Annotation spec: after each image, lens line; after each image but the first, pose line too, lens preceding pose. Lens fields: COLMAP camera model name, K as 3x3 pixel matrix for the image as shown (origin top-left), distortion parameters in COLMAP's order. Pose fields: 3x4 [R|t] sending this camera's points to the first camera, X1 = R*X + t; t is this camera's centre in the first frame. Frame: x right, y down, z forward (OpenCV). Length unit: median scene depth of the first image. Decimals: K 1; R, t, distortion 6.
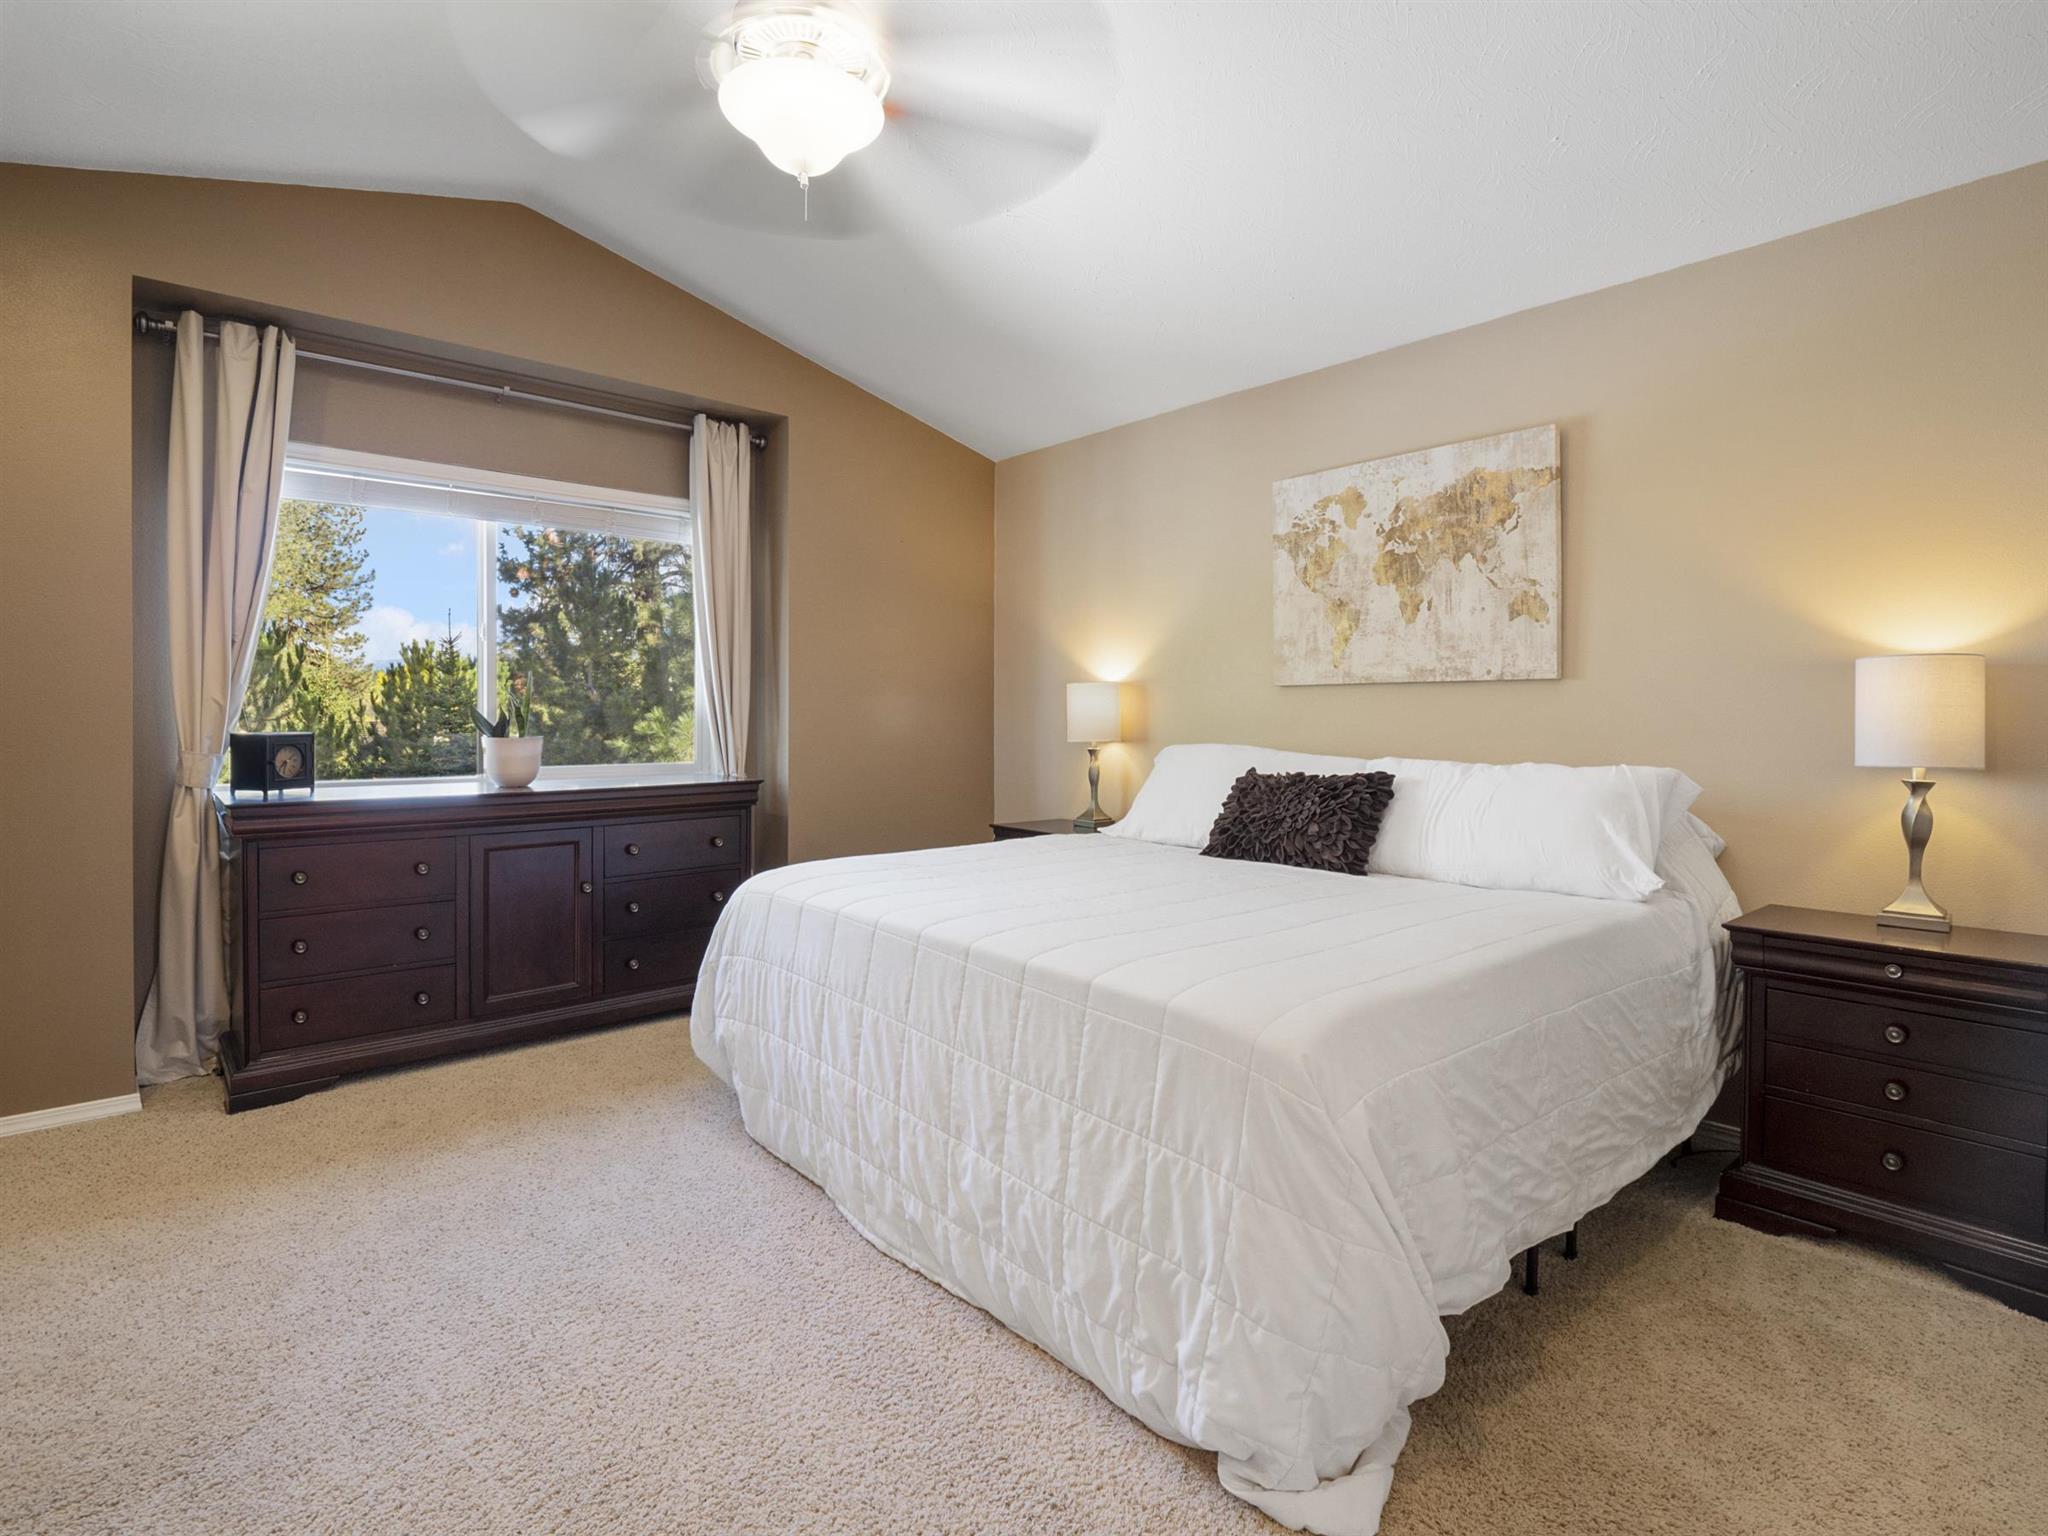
lens RADIAL K [[1005.1, 0, 1011.2], [0, 1005.1, 728.8], [0, 0, 1]] dist [-0.011839, -0.002093]
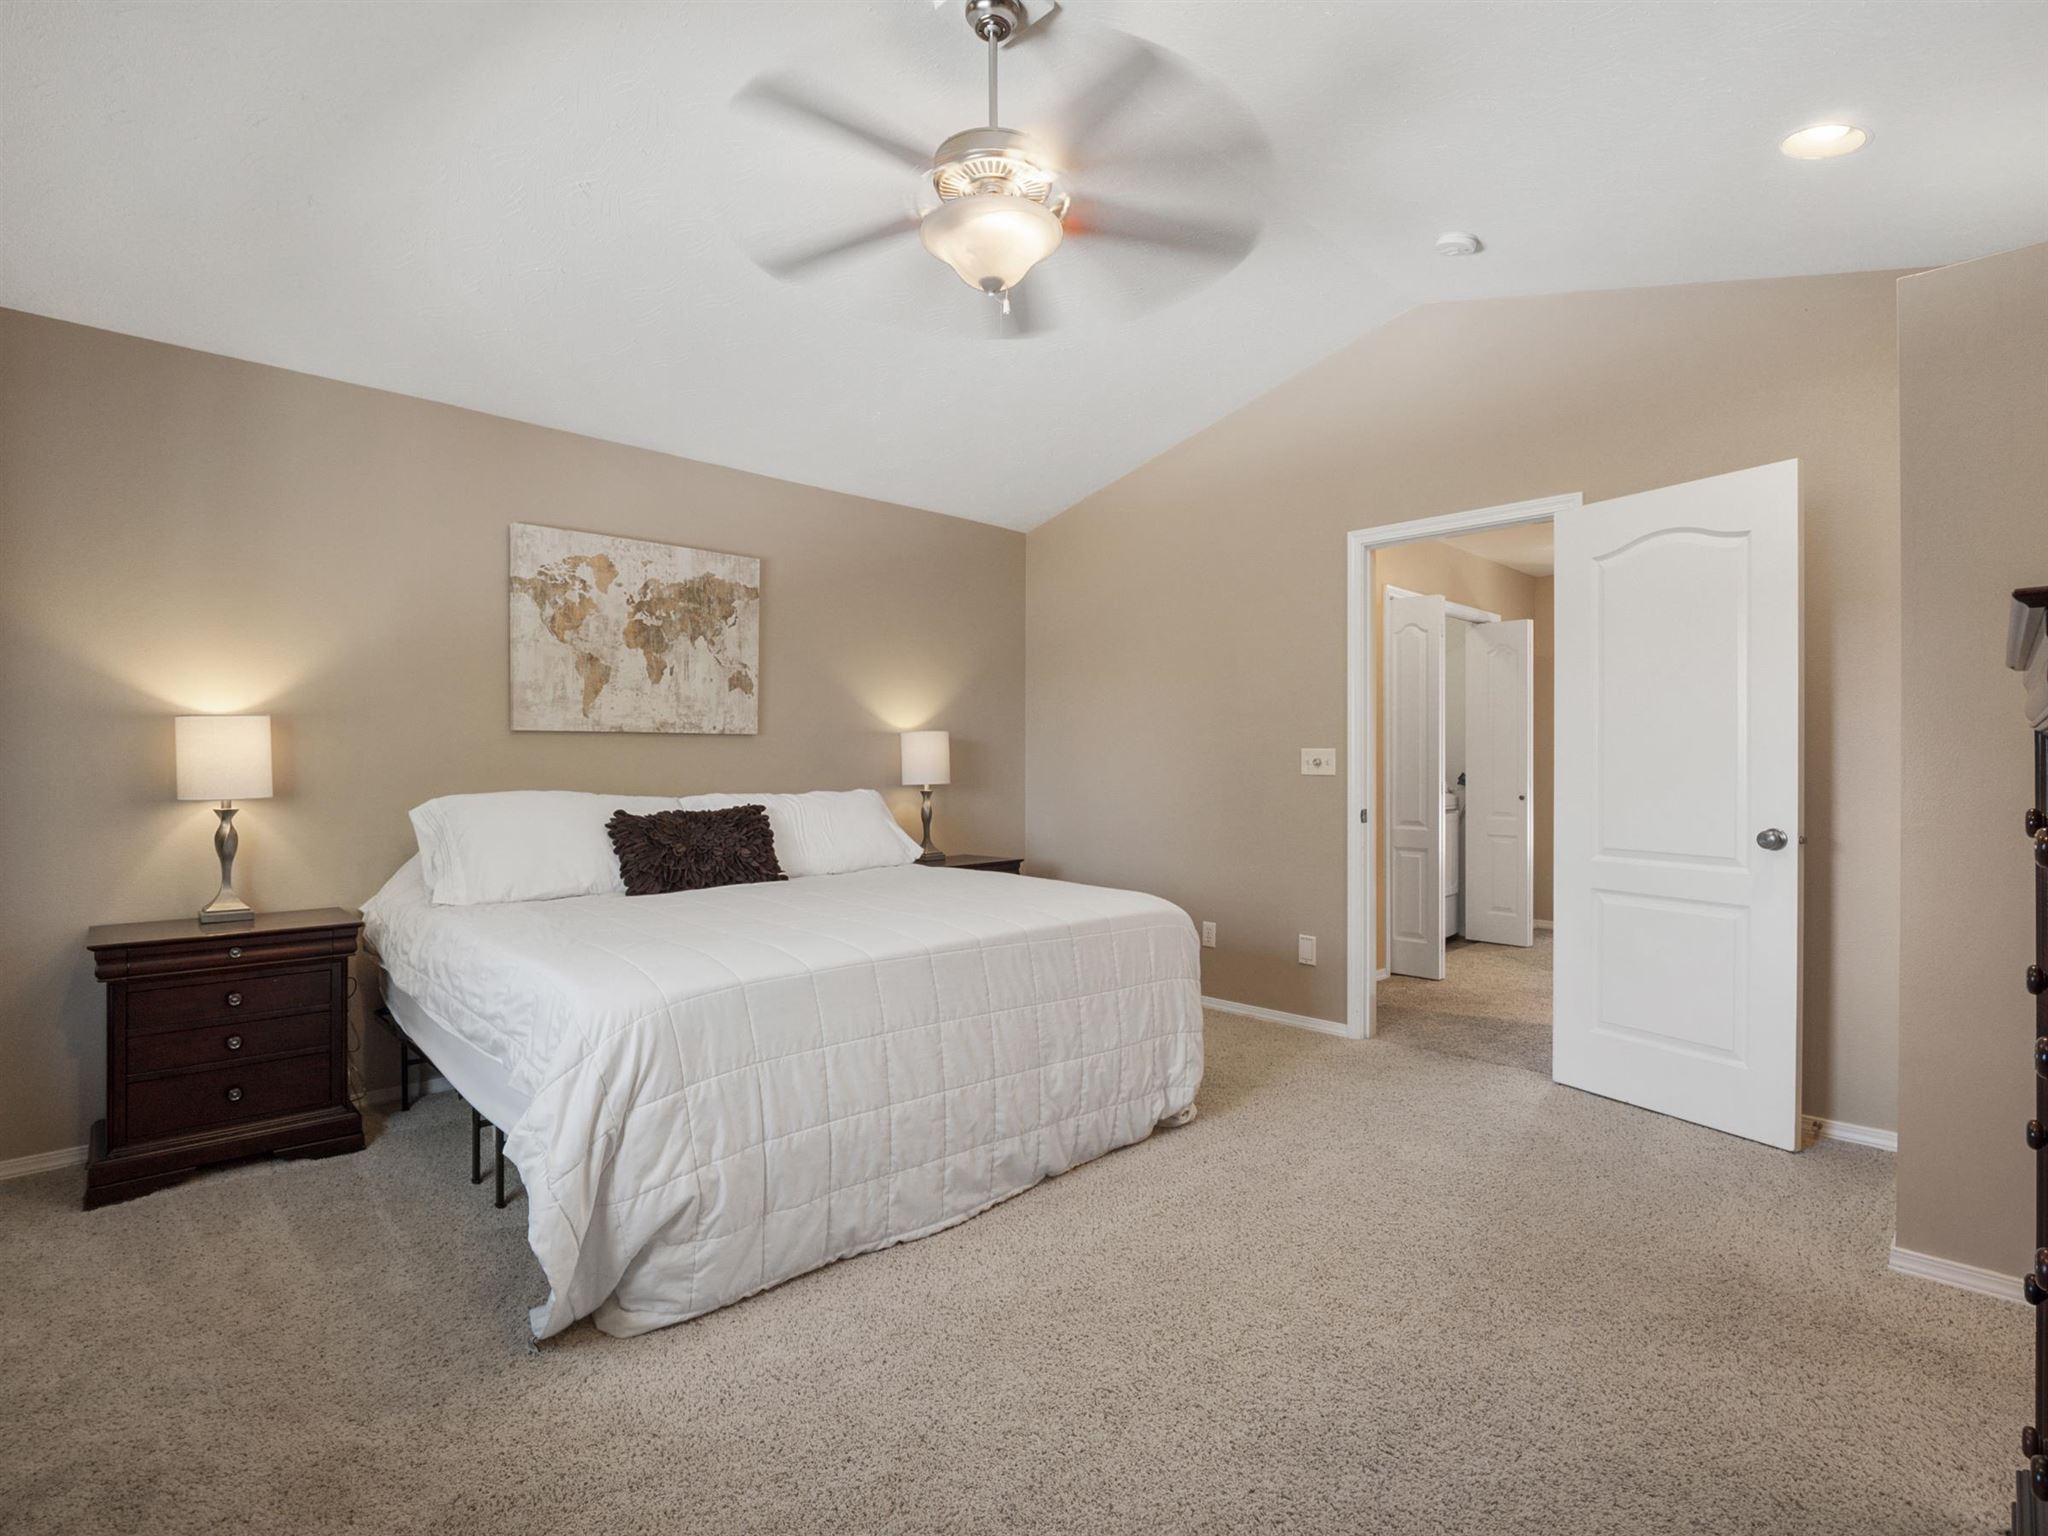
lens RADIAL K [[1005.1, 0, 1015.5], [0, 1005.1, 761.3], [0, 0, 1]] dist [-0.011839, -0.002093]
pose [[-0.053677, -0.008709, 0.998520, -0.841997], [0.007170, 0.999933, 0.009107, -0.020171], [-0.998533, 0.007648, -0.053611, 0.639986]]
